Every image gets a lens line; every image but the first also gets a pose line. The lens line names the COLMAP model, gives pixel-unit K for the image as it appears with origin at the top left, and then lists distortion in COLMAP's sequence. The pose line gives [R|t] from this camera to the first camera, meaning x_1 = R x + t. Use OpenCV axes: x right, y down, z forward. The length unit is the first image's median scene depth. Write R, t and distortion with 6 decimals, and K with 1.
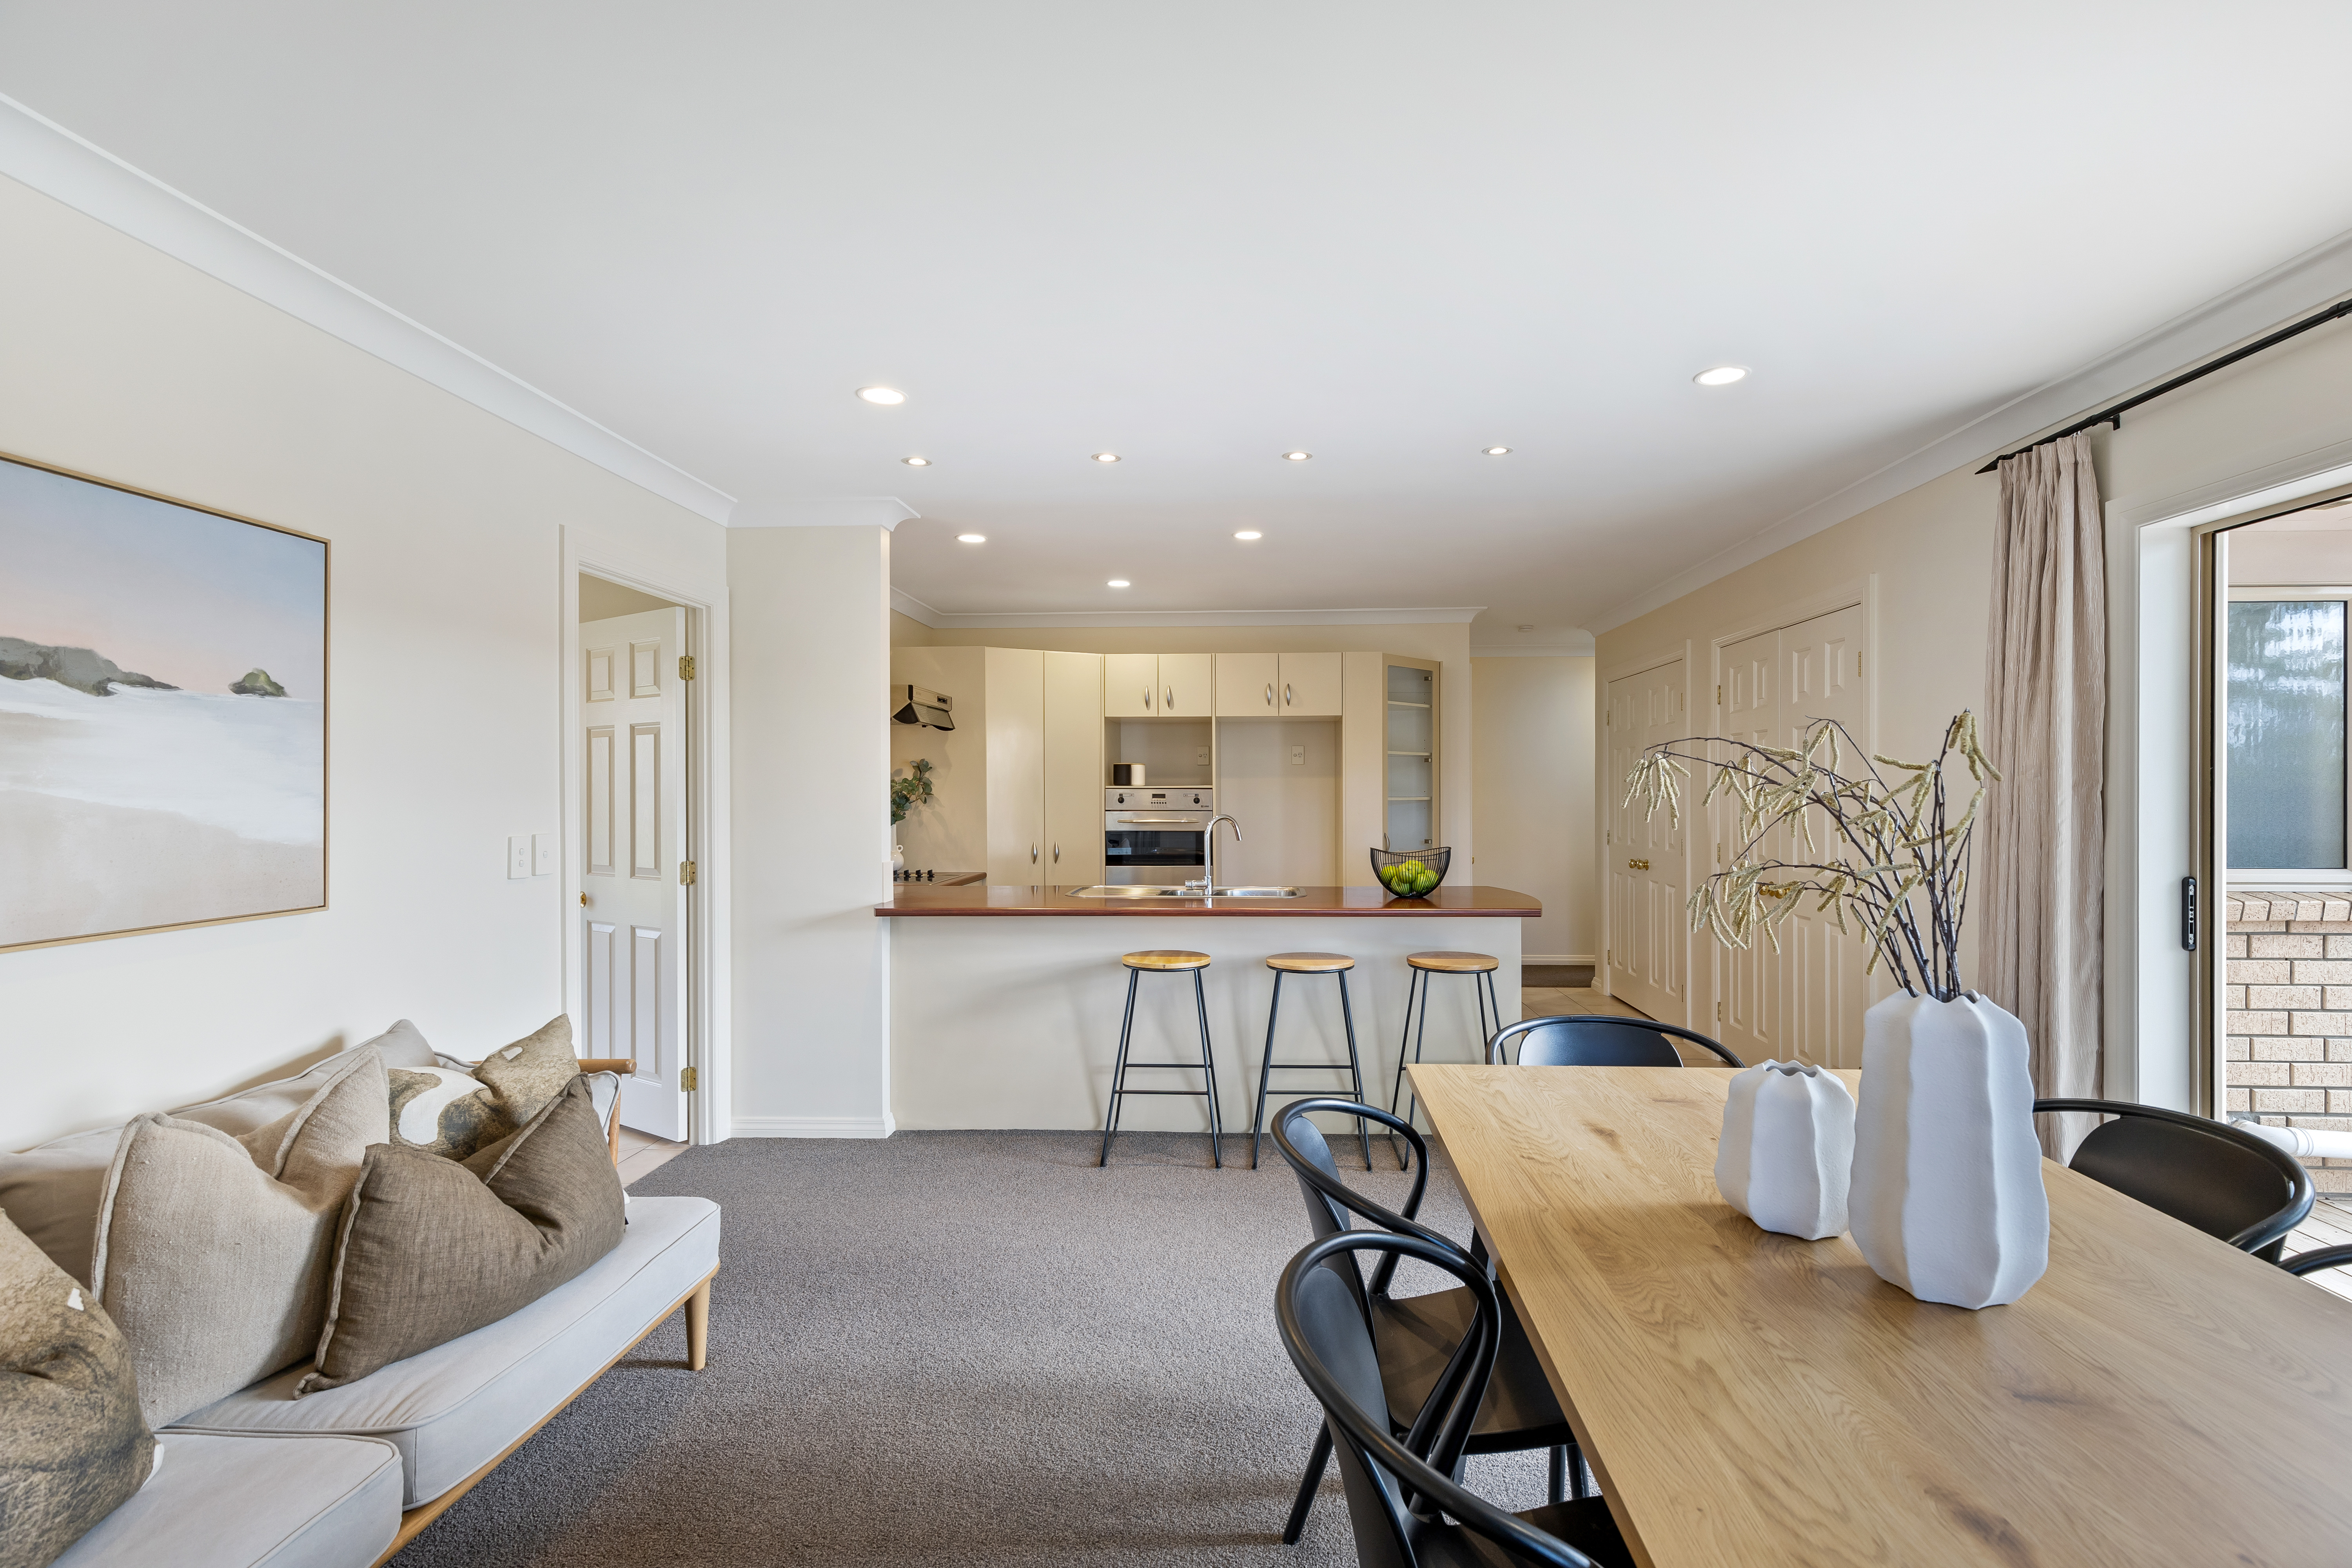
lens RADIAL K [[1124.3, 0, 1176.0], [0, 1124.3, 784.0], [0, 0, 1]] dist [-0.000818, -0.000003]
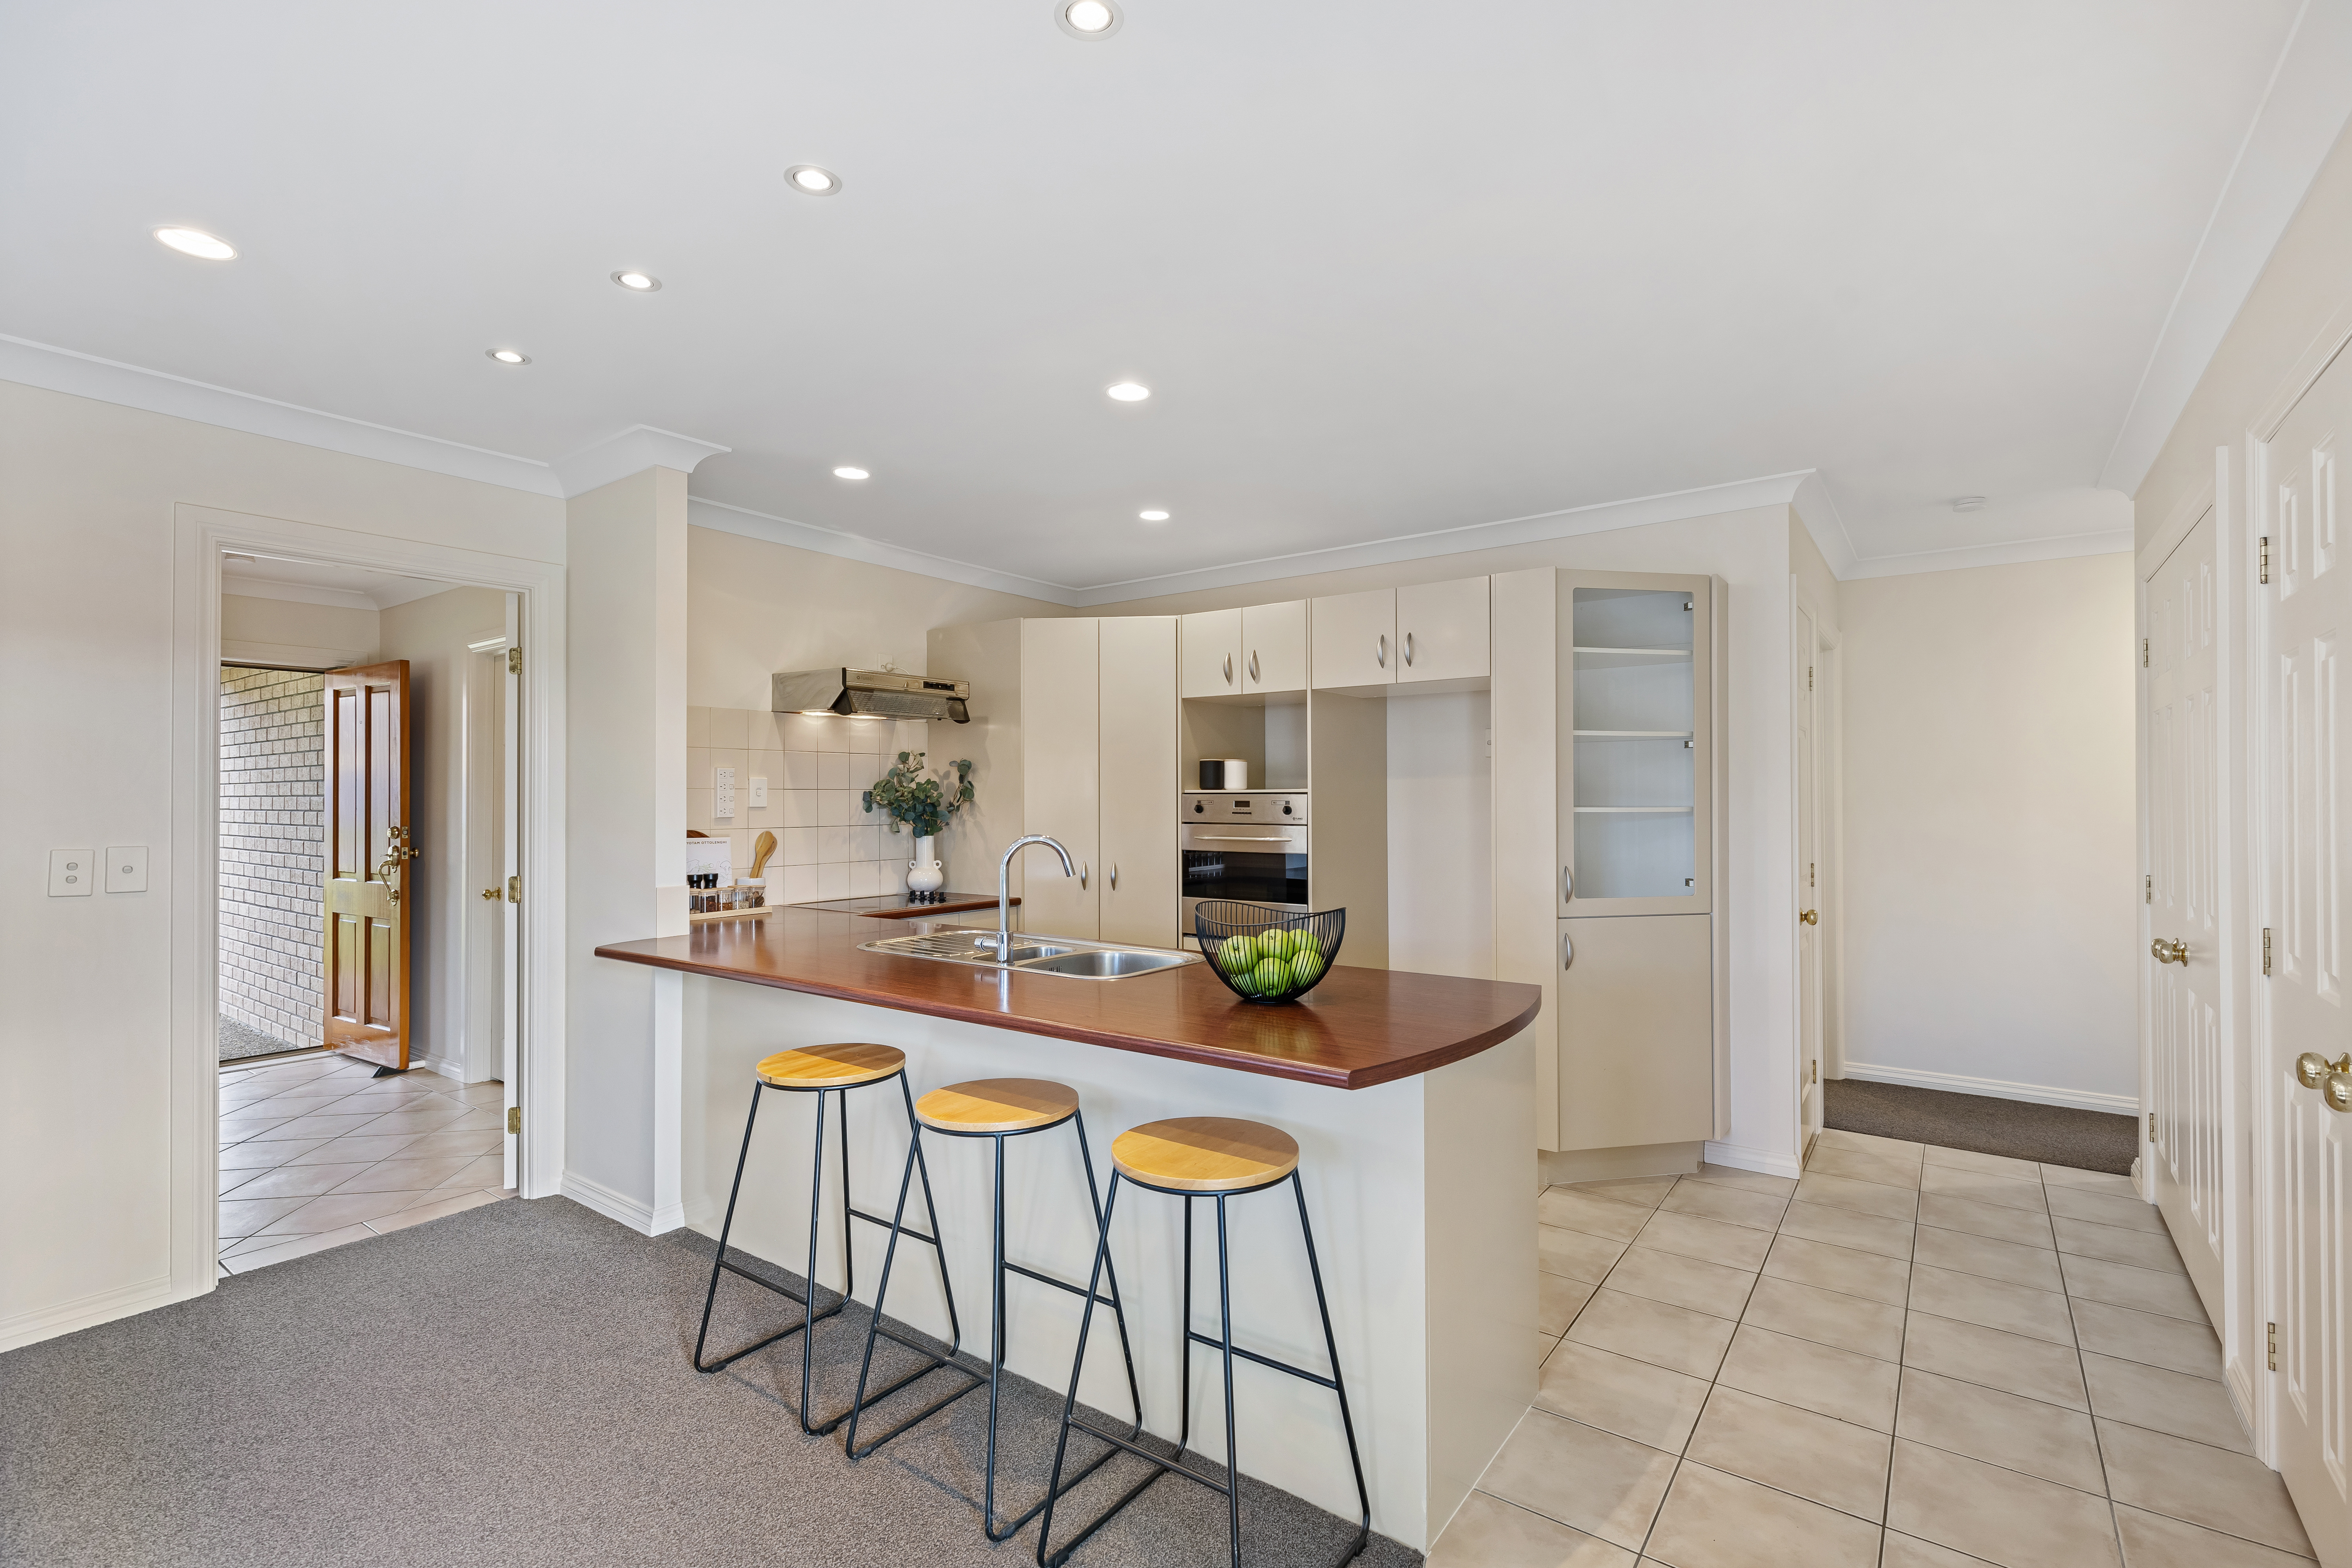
lens RADIAL K [[1050.8, 0, 1176.0], [0, 1050.8, 784.0], [0, 0, 1]] dist [-0.000207, 0.000091]
pose [[0.827922, -0.003889, -0.560830, 0.328134], [0.003847, 0.999992, -0.001255, -0.001438], [0.560830, -0.001118, 0.827930, 0.417623]]
